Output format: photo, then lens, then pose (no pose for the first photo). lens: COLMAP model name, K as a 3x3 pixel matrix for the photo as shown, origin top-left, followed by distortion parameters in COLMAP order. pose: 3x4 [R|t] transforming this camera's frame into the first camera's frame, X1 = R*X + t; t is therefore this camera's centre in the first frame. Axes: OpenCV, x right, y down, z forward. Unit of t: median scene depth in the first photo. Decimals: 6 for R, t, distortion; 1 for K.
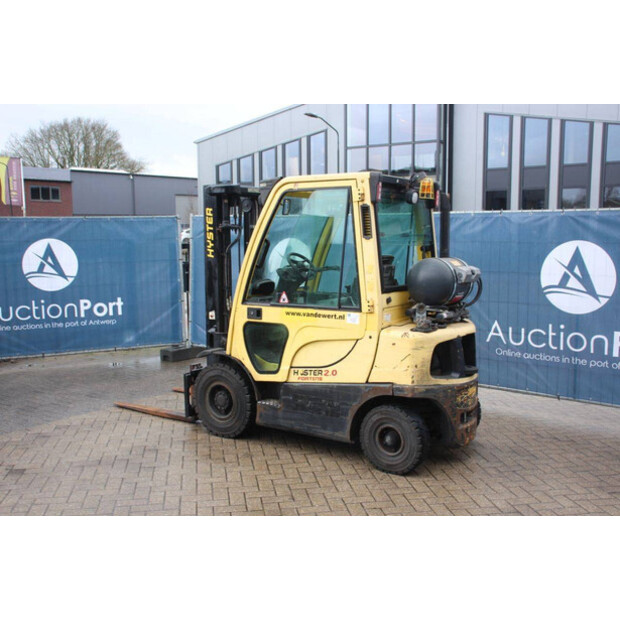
lens RADIAL K [[696.2, 0, 307.8], [0, 696.2, 305.3], [0, 0, 1]] dist [-0.027158, 0.000000]
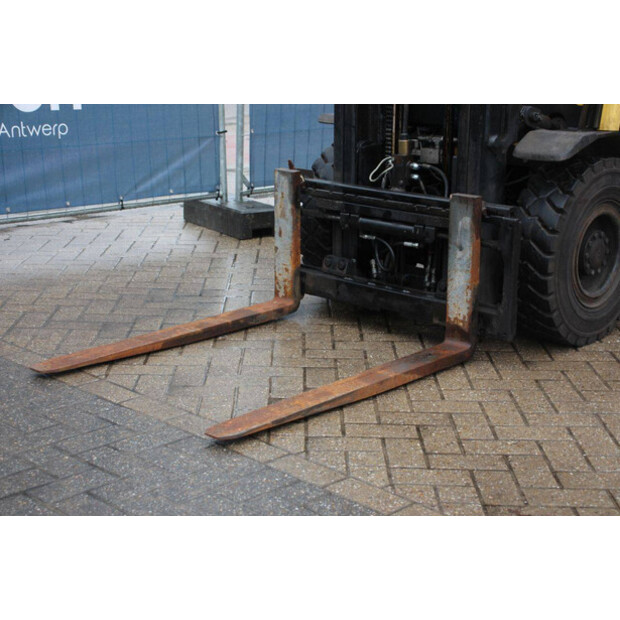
lens RADIAL K [[1138.7, 0, 313.1], [0, 1138.7, 313.6], [0, 0, 1]] dist [0.241475, 0.000000]
pose [[0.141961, -0.255107, 0.956435, -0.866825], [0.092811, 0.965394, 0.243721, -0.008210], [-0.985512, 0.054169, 0.160725, 1.148606]]
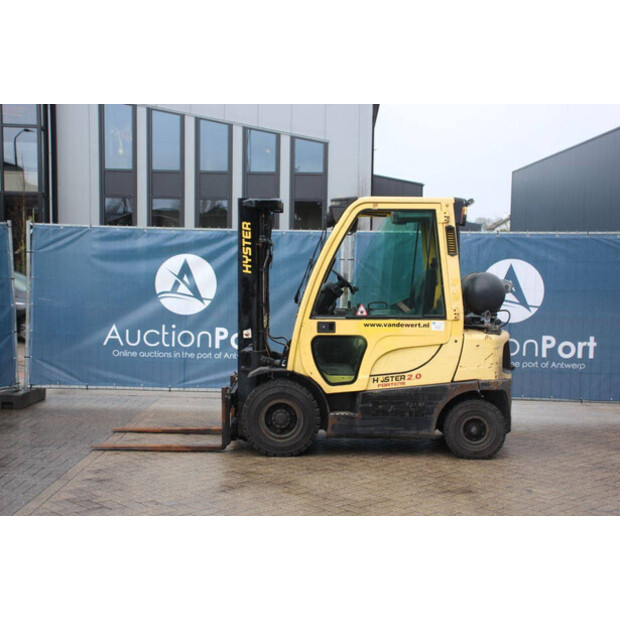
lens RADIAL K [[962.3, 0, 312.4], [0, 962.3, 299.8], [0, 0, 1]] dist [0.120363, 0.000000]
pose [[0.822093, -0.013598, 0.569190, -0.932085], [0.044482, 0.998193, -0.040399, 0.029067], [-0.567613, 0.058531, 0.821213, -0.160613]]
